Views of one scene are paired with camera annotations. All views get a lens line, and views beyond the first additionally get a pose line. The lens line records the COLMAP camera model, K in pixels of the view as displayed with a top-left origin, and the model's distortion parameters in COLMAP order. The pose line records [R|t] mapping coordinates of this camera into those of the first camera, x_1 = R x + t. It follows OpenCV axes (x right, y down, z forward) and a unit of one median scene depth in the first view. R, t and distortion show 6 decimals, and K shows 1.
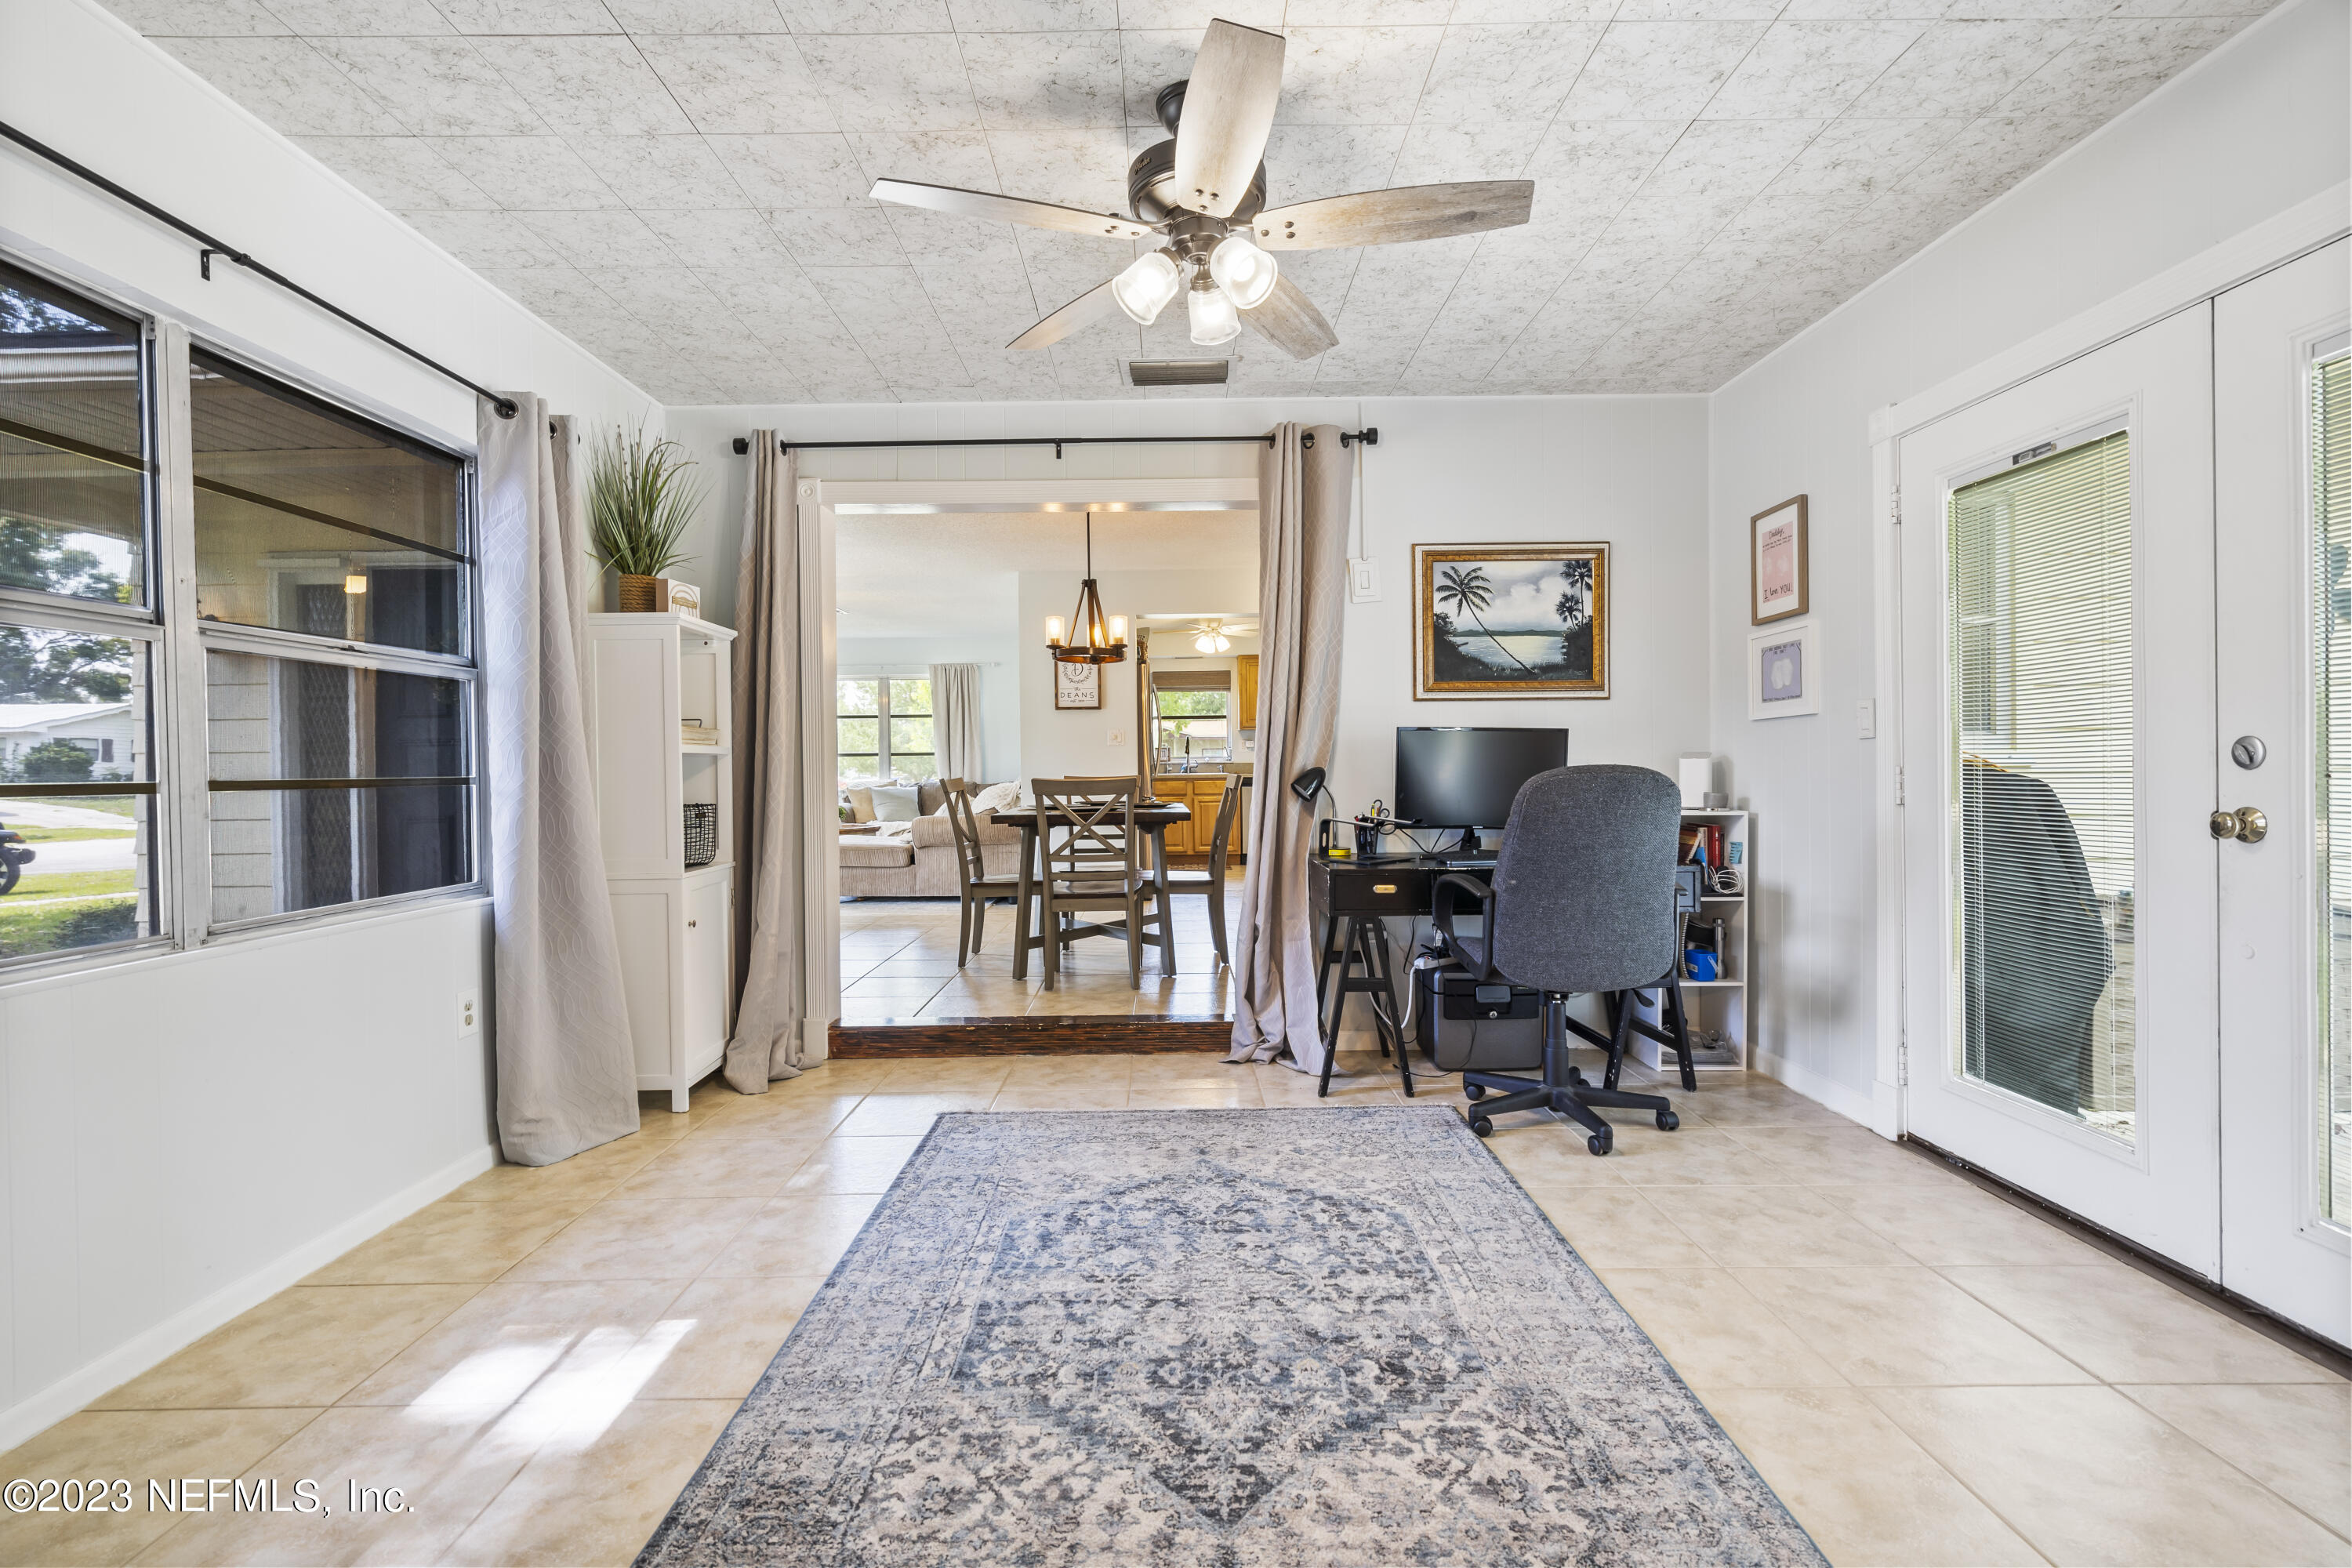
lens RADIAL K [[1065.9, 0, 1170.7], [0, 1065.9, 776.9], [0, 0, 1]] dist [-0.002178, -0.000274]
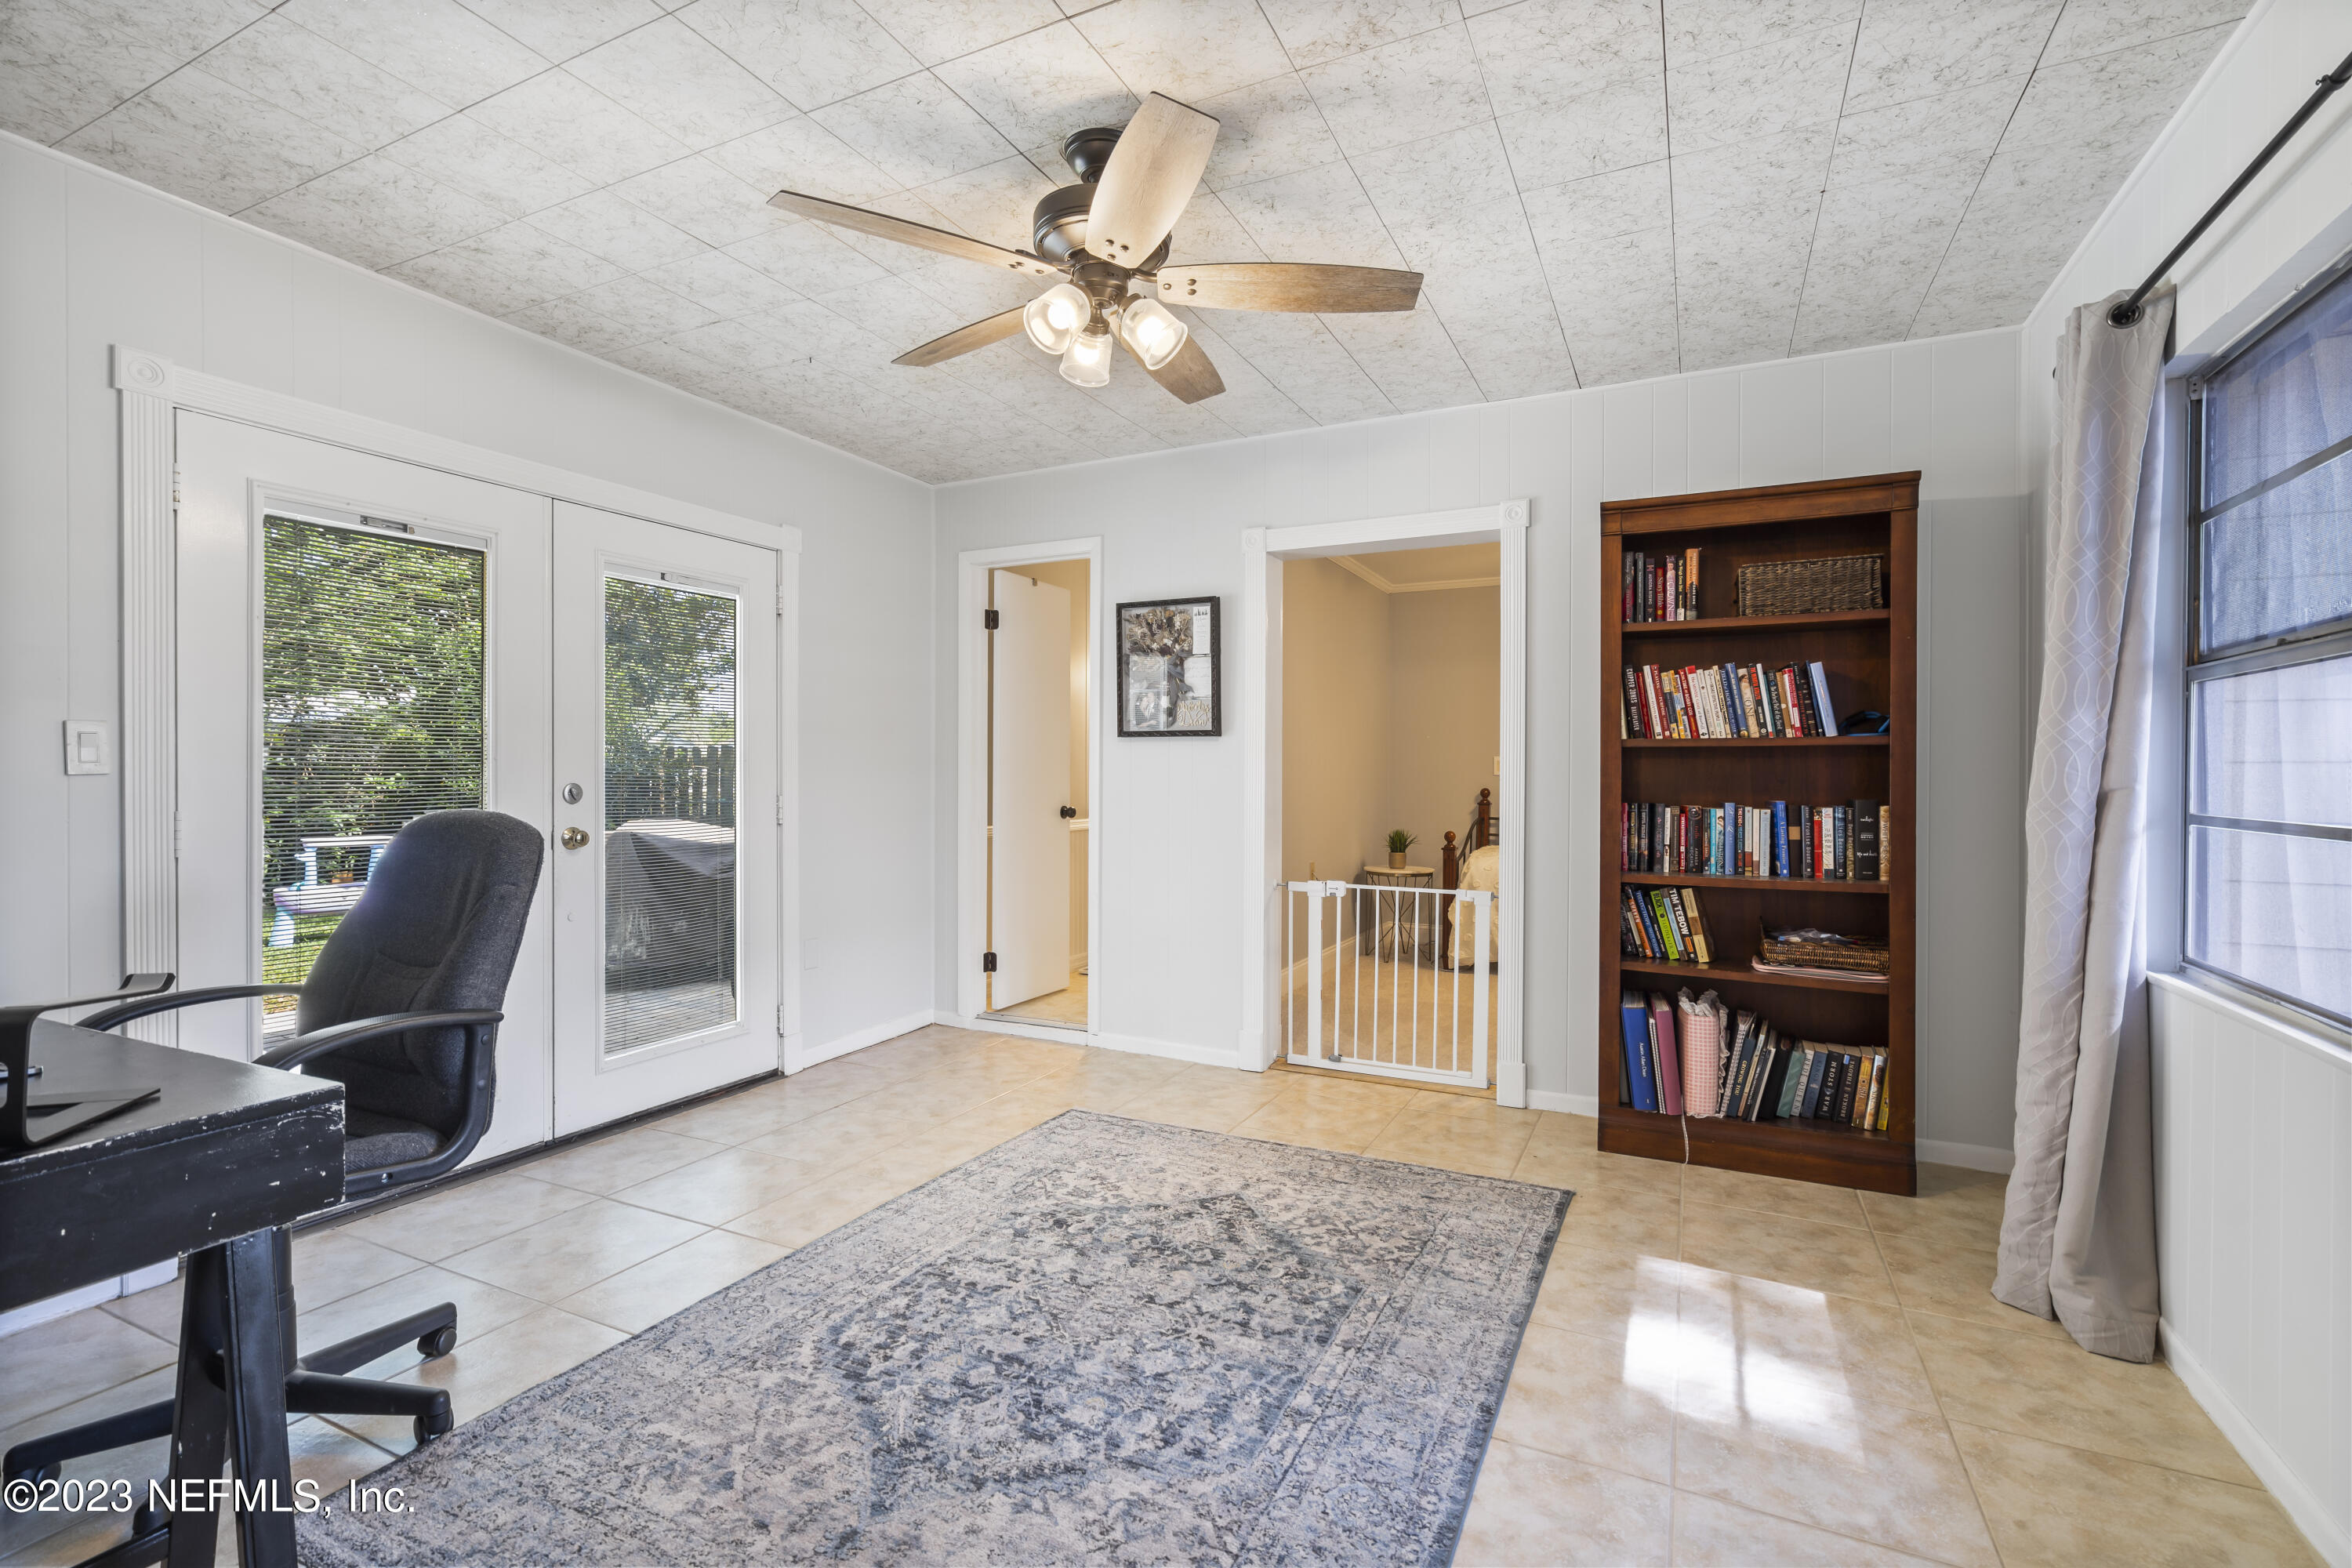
lens RADIAL K [[1065.9, 0, 1170.7], [0, 1065.9, 776.9], [0, 0, 1]] dist [-0.002178, -0.000274]
pose [[-0.895287, 0.006246, 0.445446, -0.504373], [0.010458, 0.999921, 0.006999, -0.048051], [-0.445367, 0.010925, -0.895281, 1.981349]]
